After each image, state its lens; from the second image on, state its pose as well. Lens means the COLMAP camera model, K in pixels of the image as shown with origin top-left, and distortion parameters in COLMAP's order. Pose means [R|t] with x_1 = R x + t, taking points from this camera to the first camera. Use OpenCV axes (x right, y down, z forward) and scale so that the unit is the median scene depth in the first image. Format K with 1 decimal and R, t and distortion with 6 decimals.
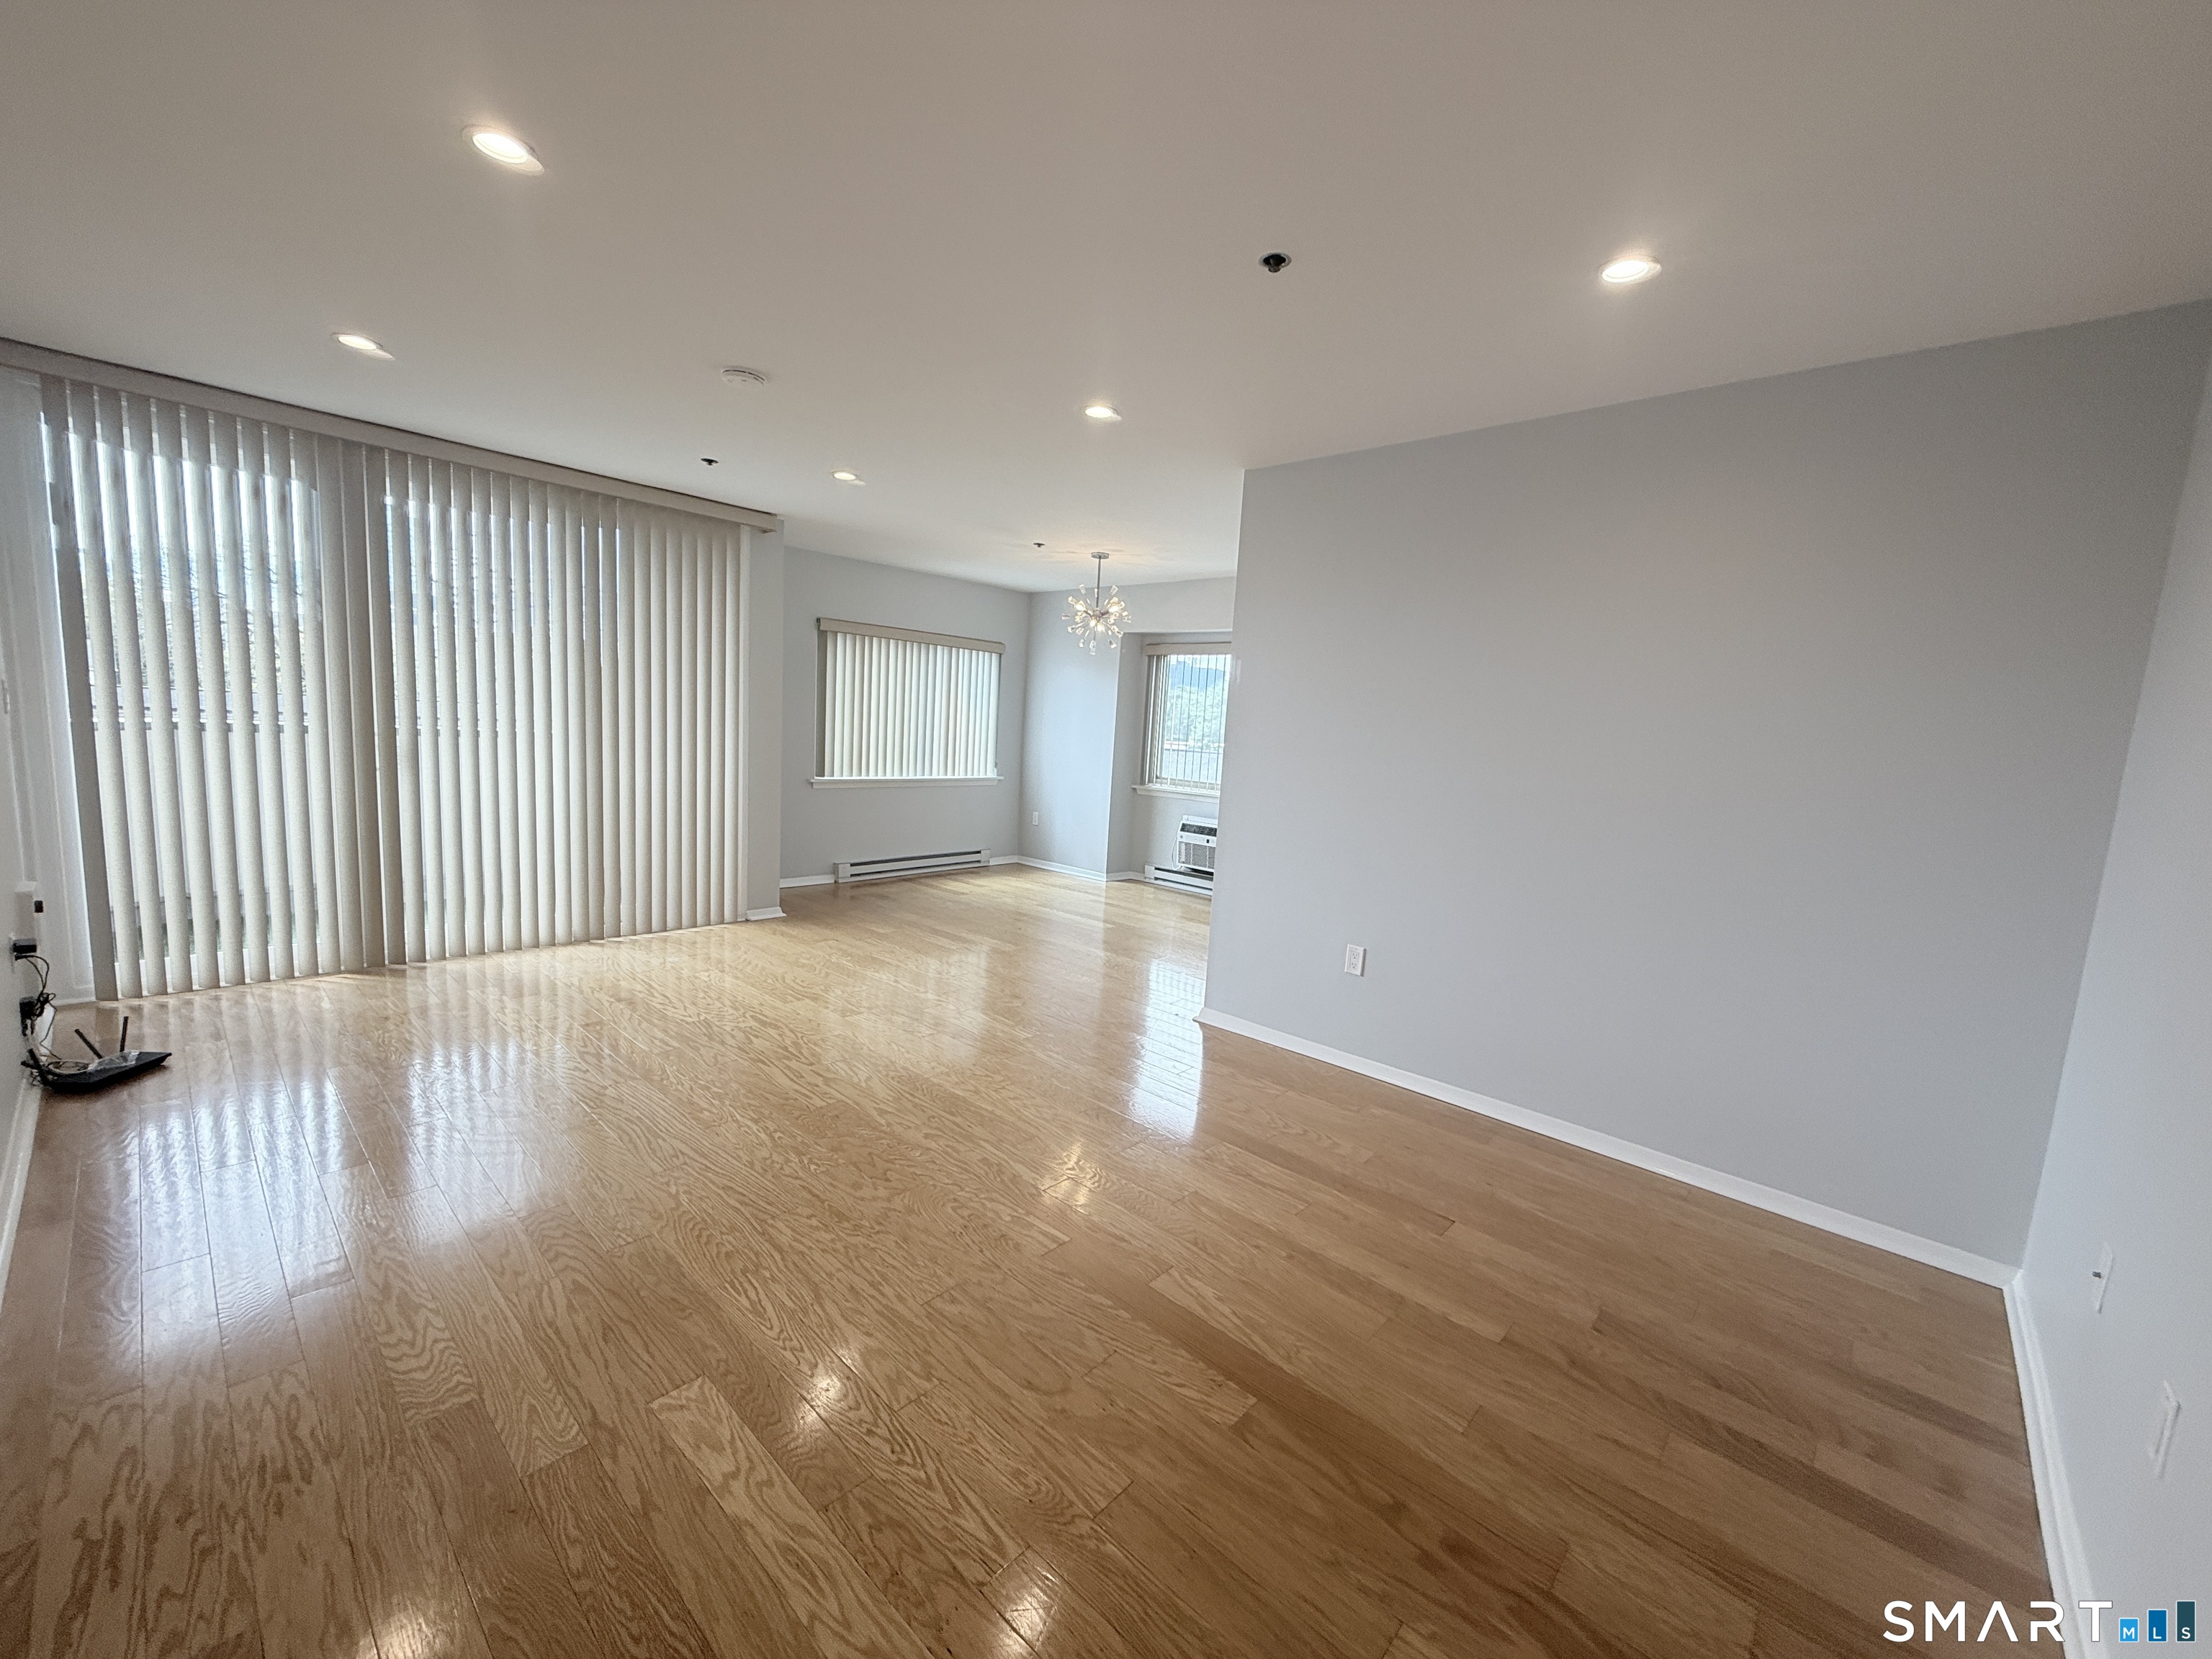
lens RADIAL K [[880.9, 0, 1100.0], [0, 880.9, 830.2], [0, 0, 1]] dist [0.000389, -0.000066]
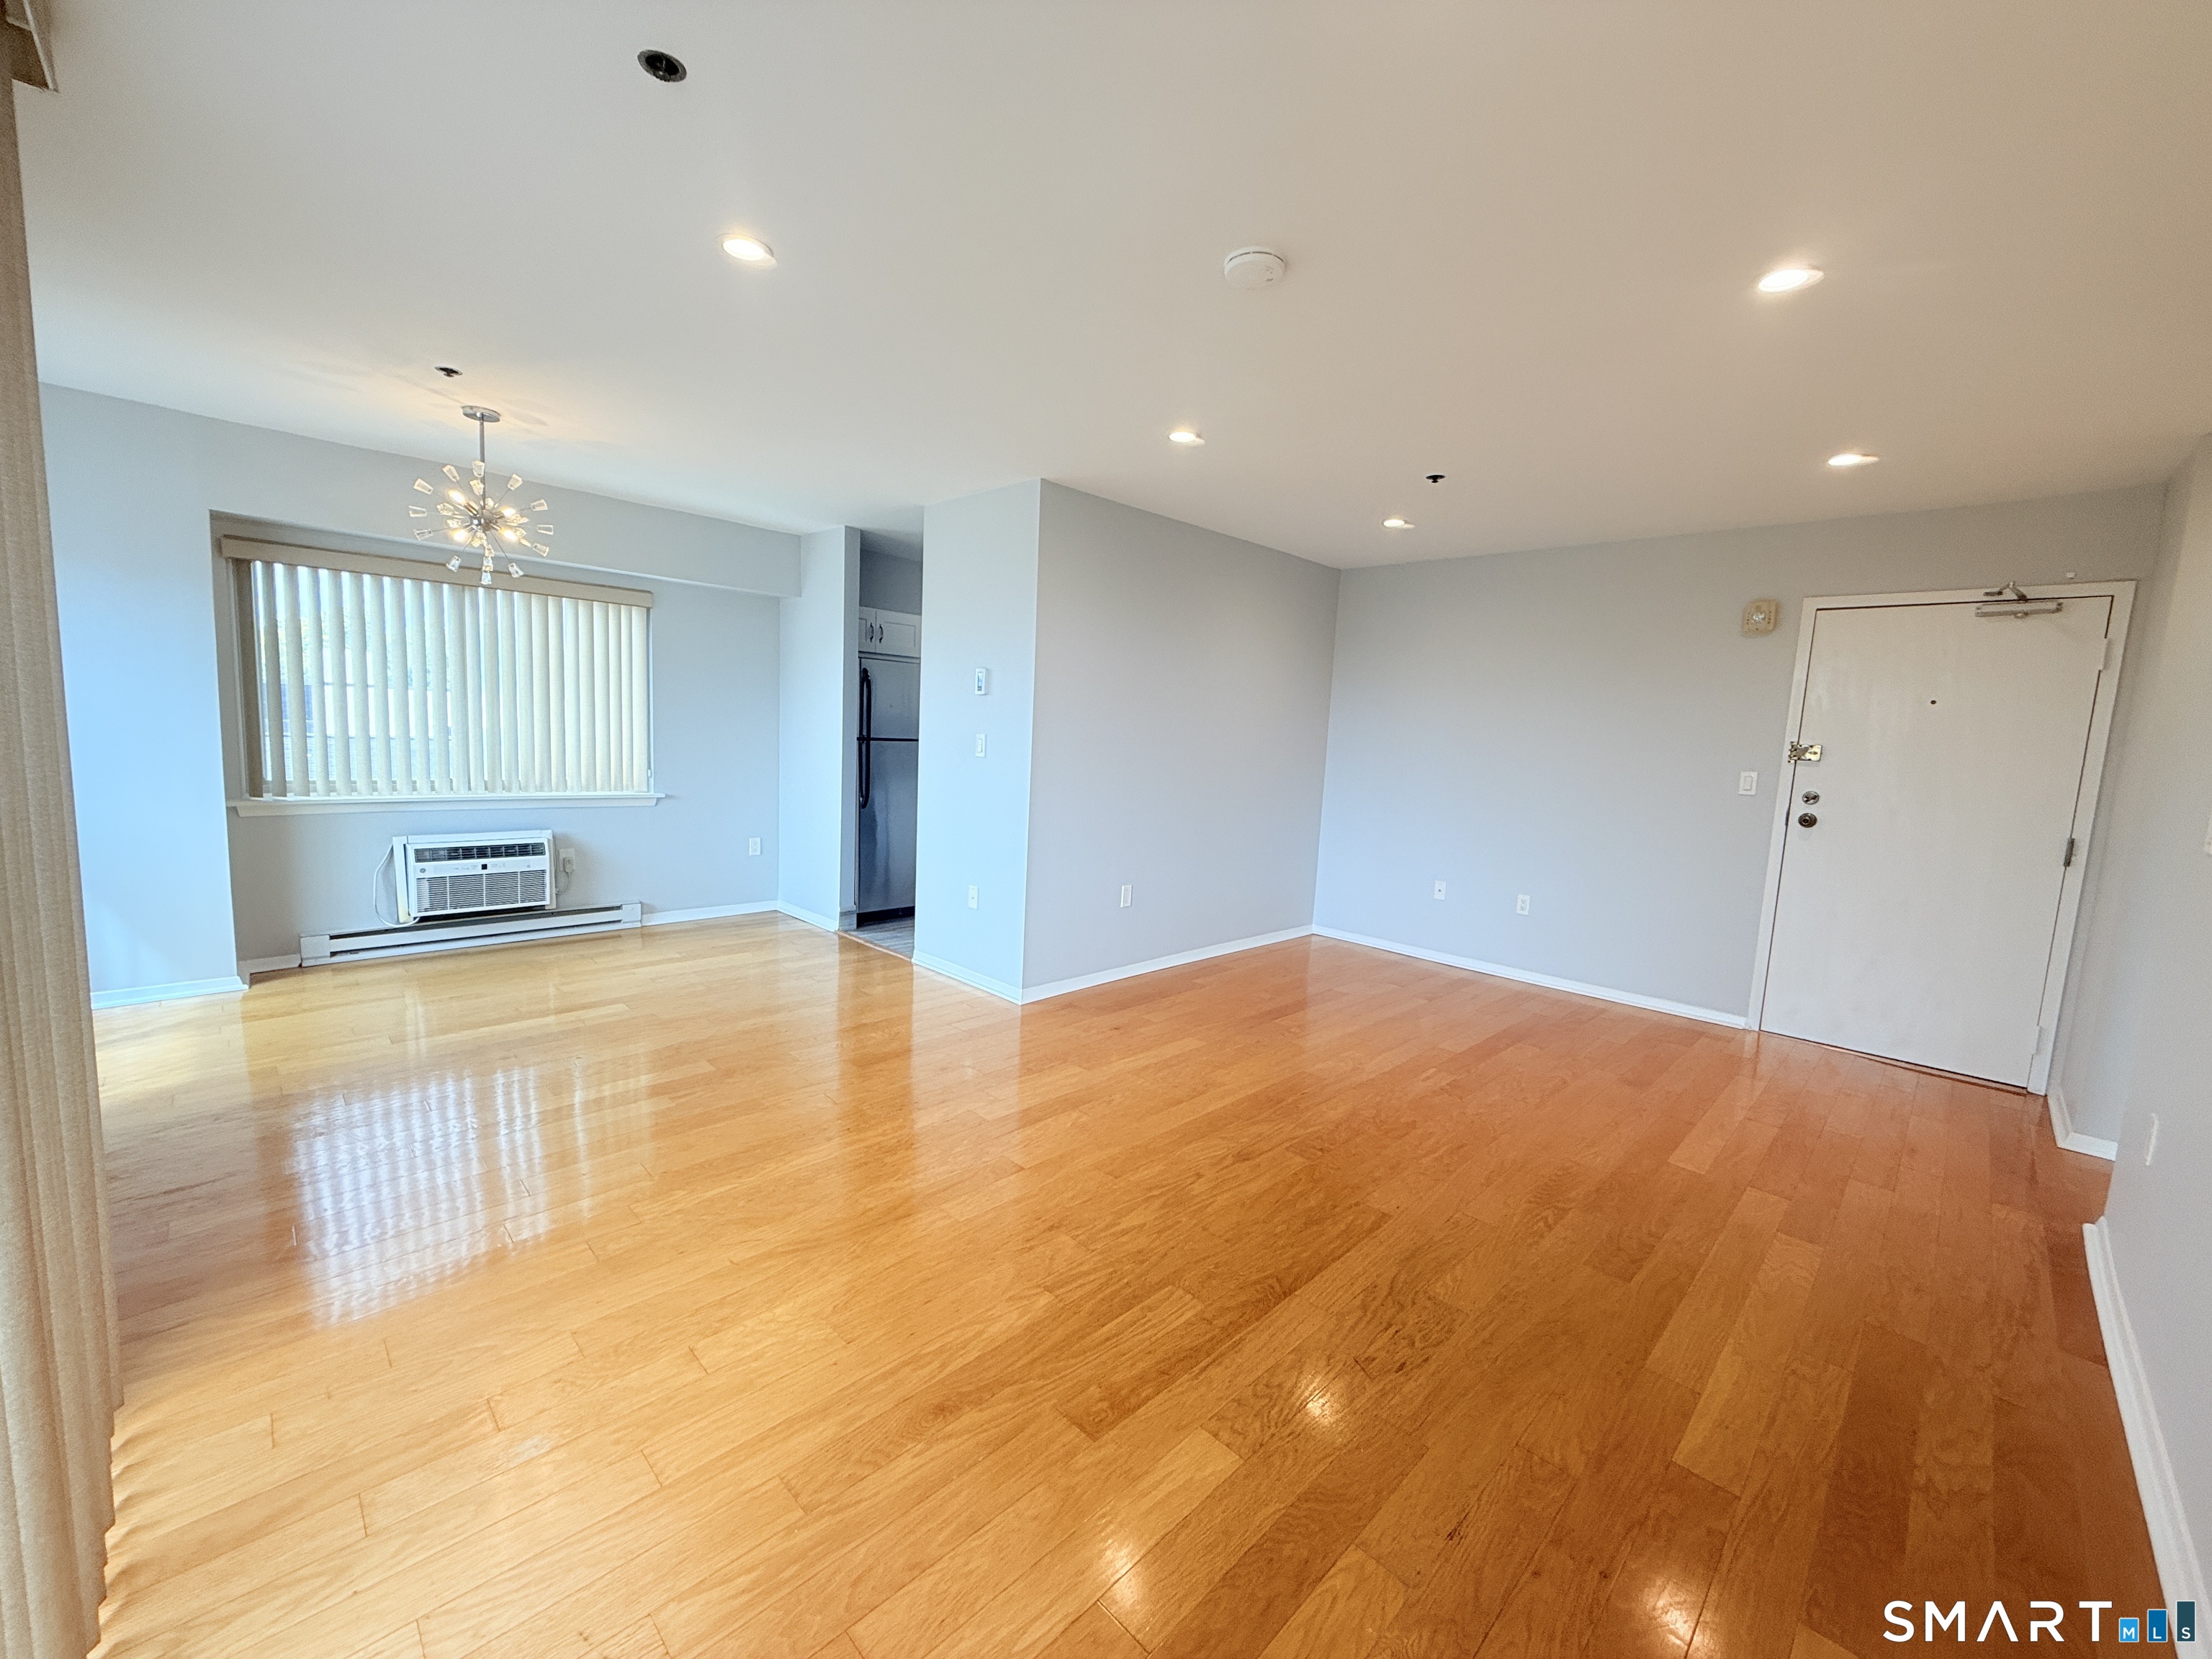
lens RADIAL K [[880.9, 0, 1100.0], [0, 880.9, 830.2], [0, 0, 1]] dist [0.000389, -0.000066]
pose [[0.048972, -0.169615, 0.984293, -0.475362], [0.080232, 0.982959, 0.165394, -0.082017], [-0.995572, 0.070872, 0.061746, 0.452989]]
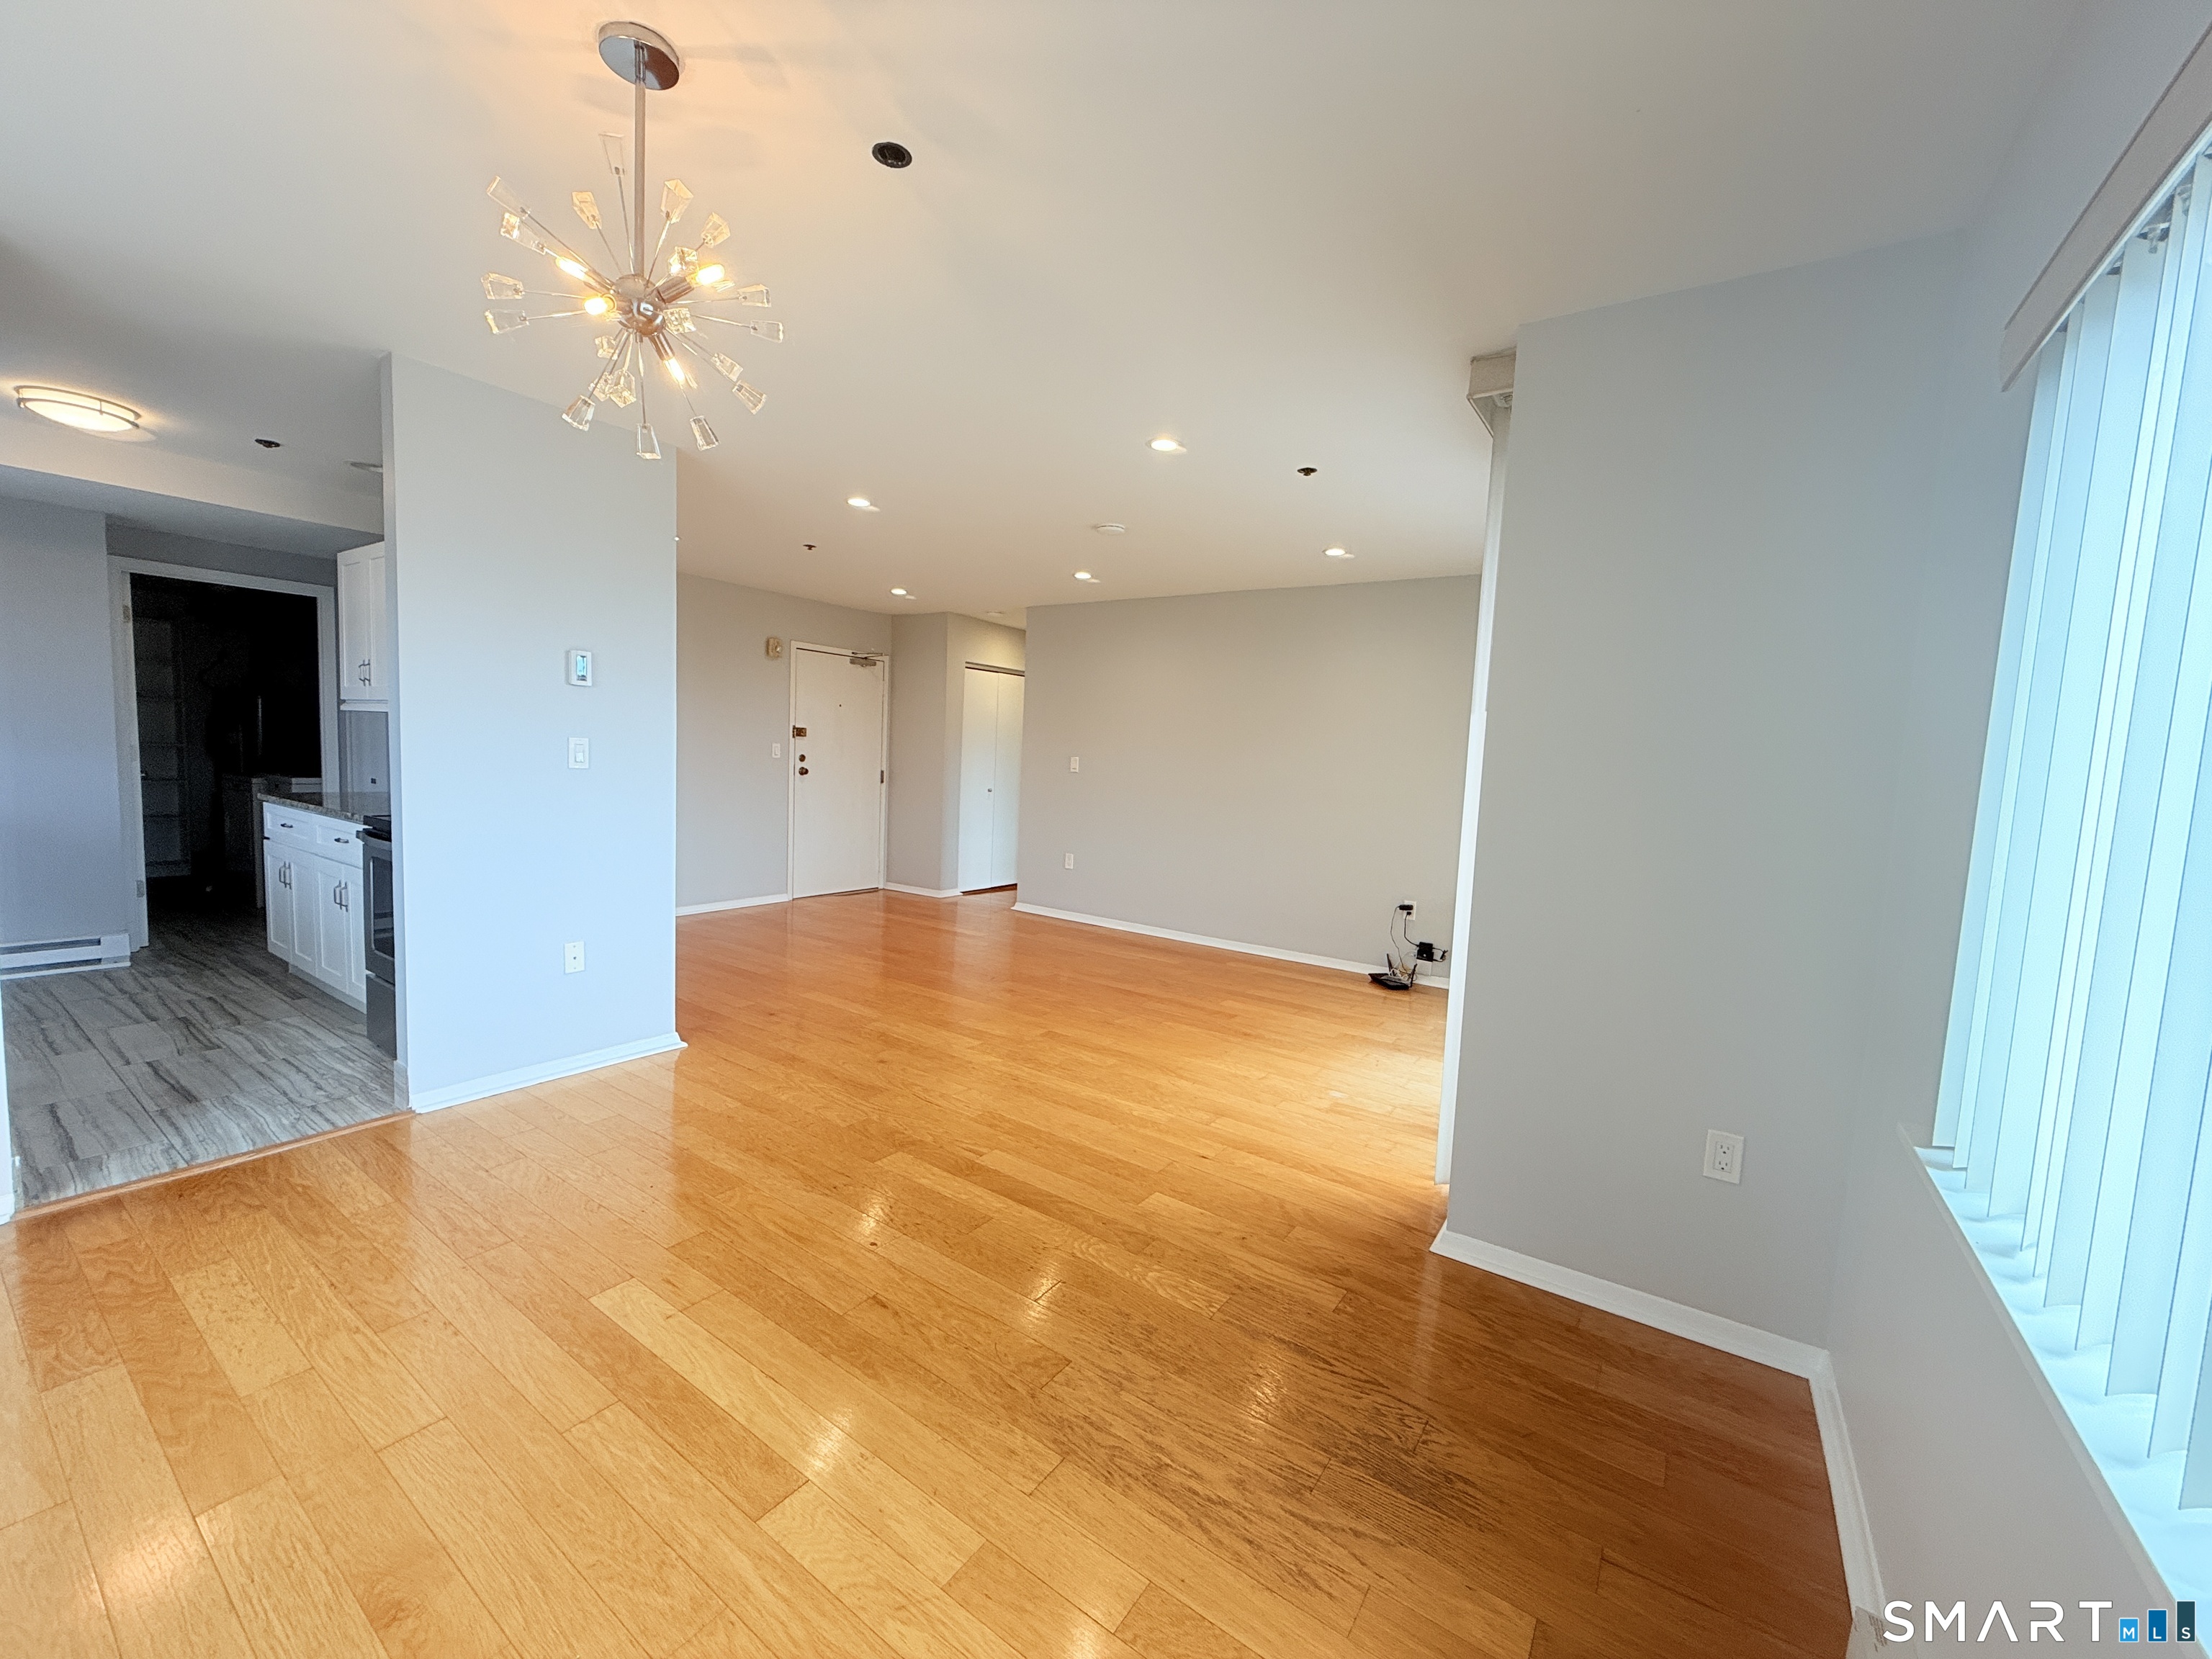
lens RADIAL K [[880.9, 0, 1100.0], [0, 880.9, 830.2], [0, 0, 1]] dist [0.000389, -0.000066]
pose [[-0.984916, -0.092357, -0.146325, -0.088616], [-0.120894, 0.972300, 0.200042, -0.129052], [0.123797, 0.214714, -0.968799, 1.028877]]
